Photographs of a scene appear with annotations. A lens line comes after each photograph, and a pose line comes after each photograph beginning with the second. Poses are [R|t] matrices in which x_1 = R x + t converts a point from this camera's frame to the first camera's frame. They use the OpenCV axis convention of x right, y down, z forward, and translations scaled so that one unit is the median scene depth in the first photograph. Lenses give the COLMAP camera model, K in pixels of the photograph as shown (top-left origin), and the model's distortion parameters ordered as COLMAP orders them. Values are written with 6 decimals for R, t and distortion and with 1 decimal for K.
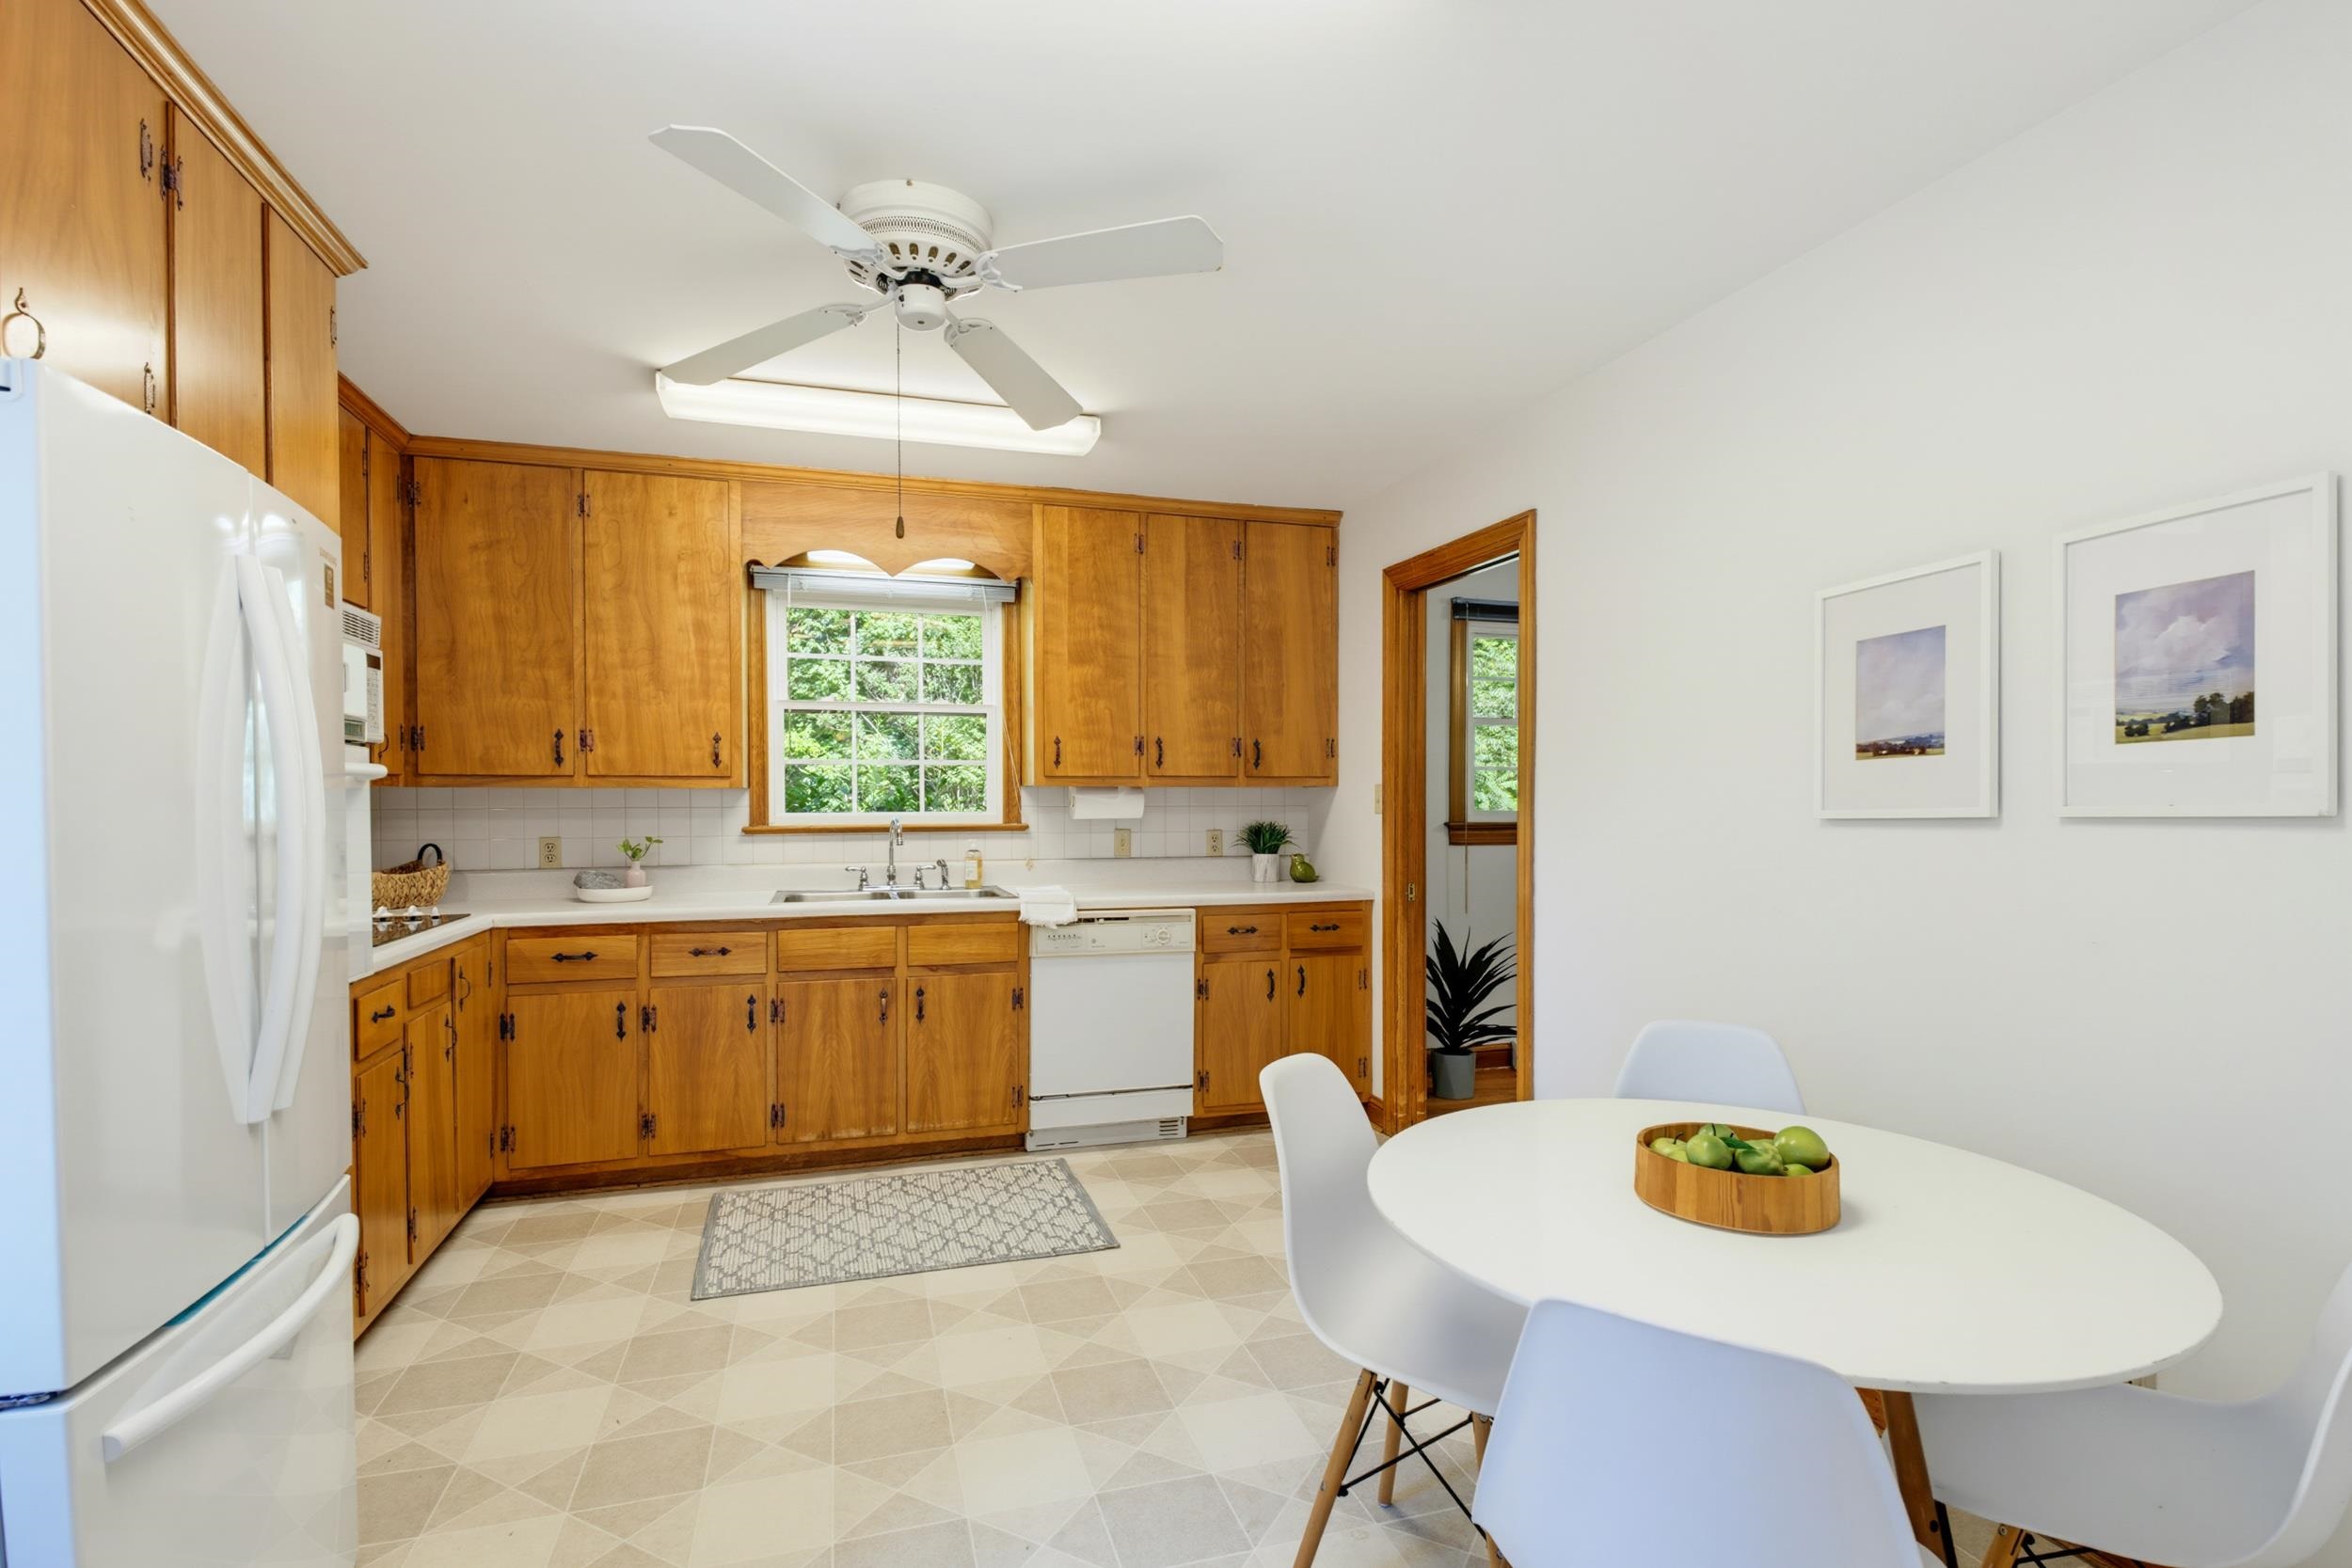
lens RADIAL K [[1121.8, 0, 1188.8], [0, 1121.8, 818.8], [0, 0, 1]] dist [0.015902, -0.004362]
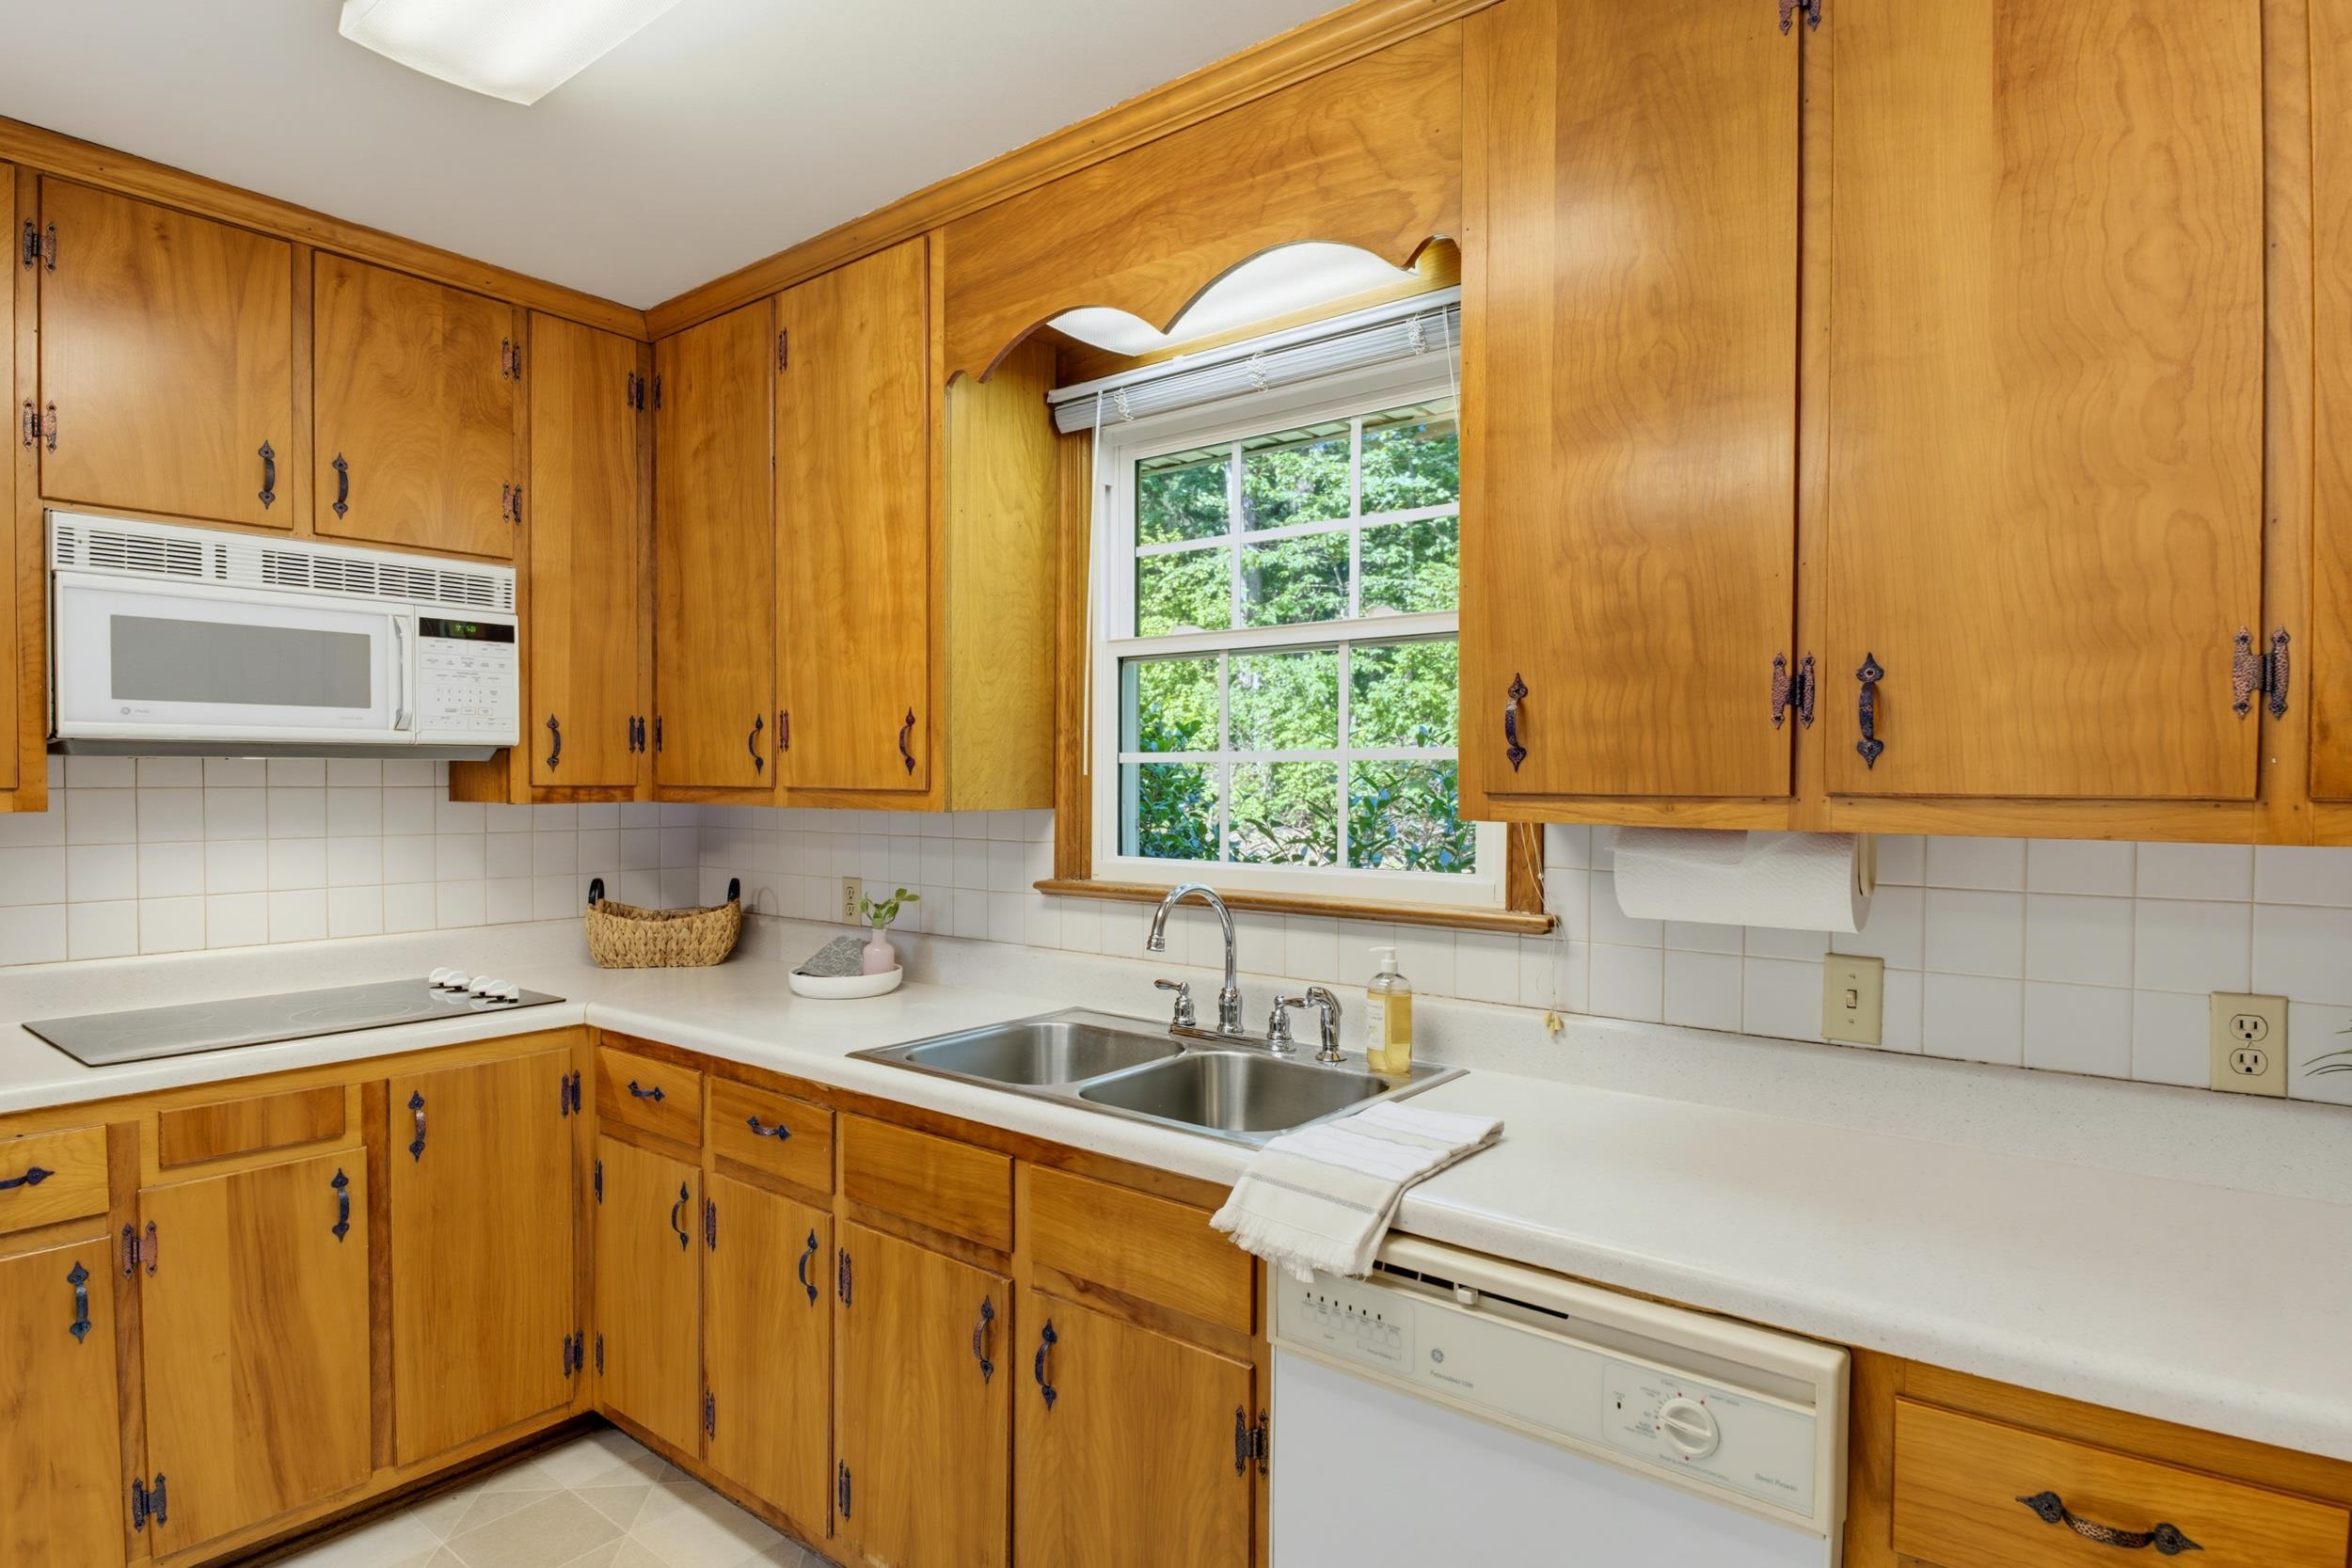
lens RADIAL K [[1267.4, 0, 1176.2], [0, 1267.4, 801.7], [0, 0, 1]] dist [0.000653, -0.014447]
pose [[0.558022, 0.019204, -0.829604, 0.149262], [-0.020049, 0.999752, 0.009657, -0.038601], [0.829584, 0.011244, 0.558269, 0.732421]]
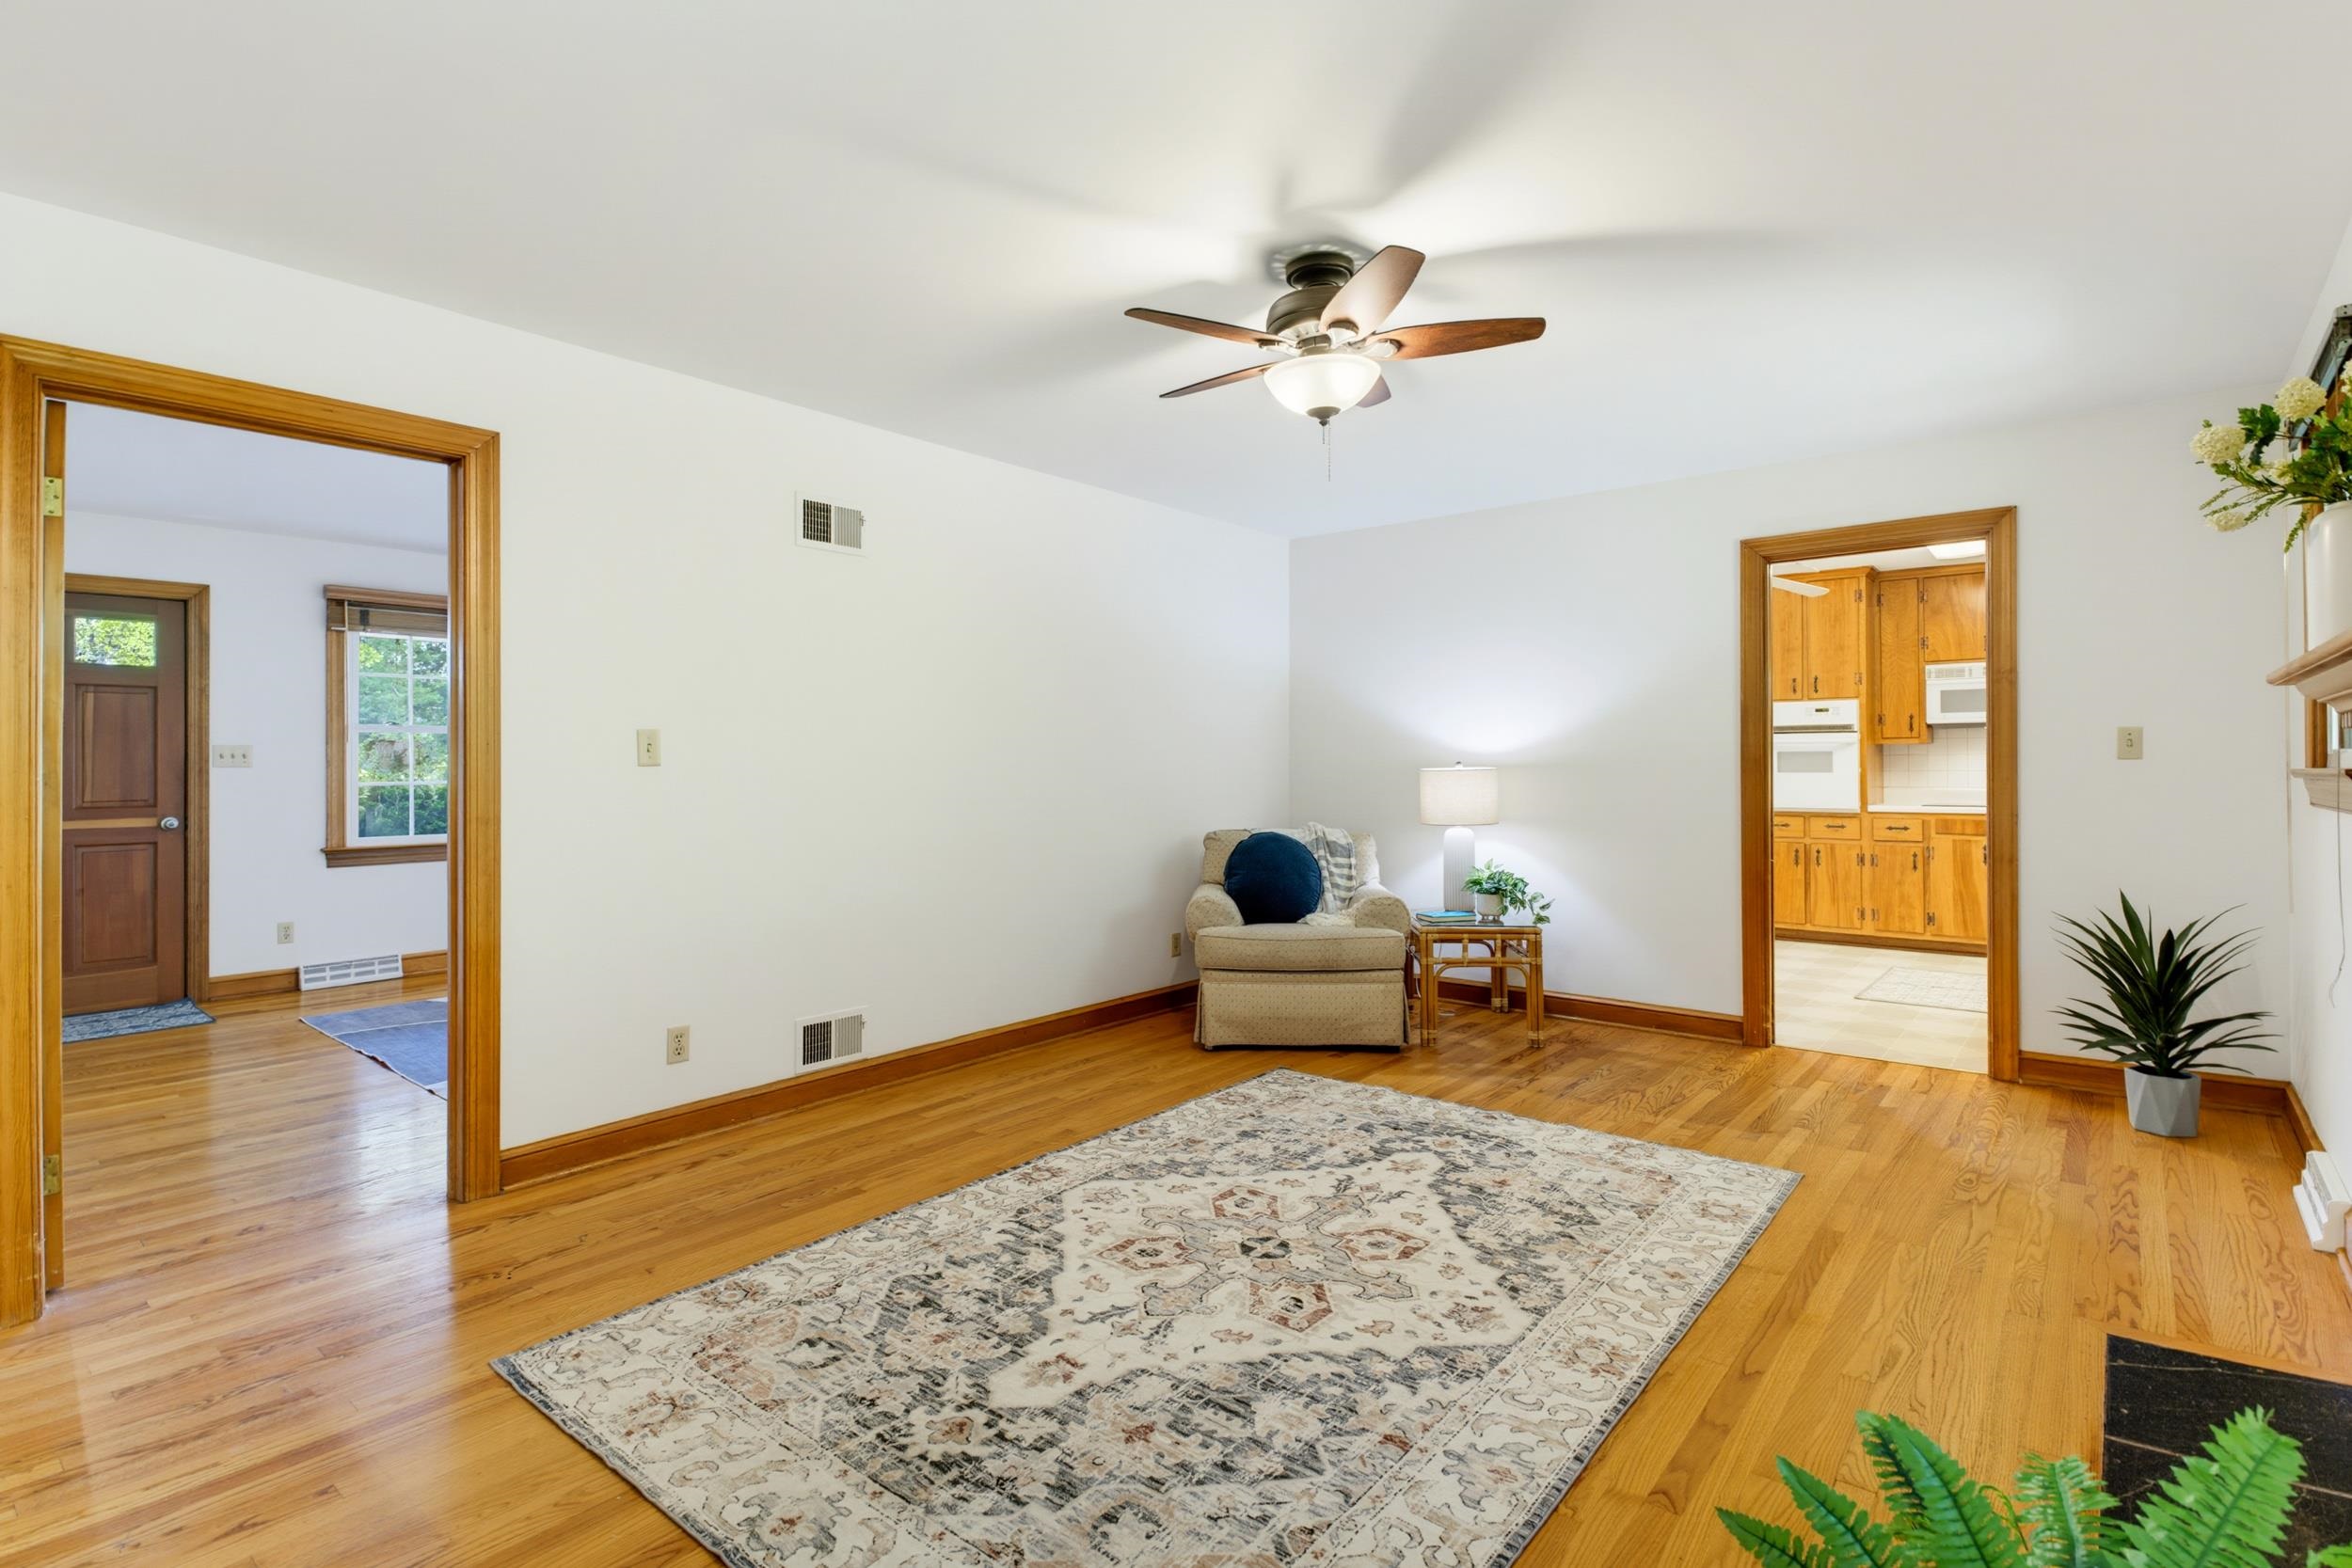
lens RADIAL K [[1121.8, 0, 1185.9], [0, 1121.8, 765.9], [0, 0, 1]] dist [0.015902, -0.004362]
pose [[-0.839903, 0.005480, -0.542708, 1.395443], [-0.003429, 0.999875, 0.015402, -0.008256], [0.542725, 0.014797, -0.839780, 1.490551]]
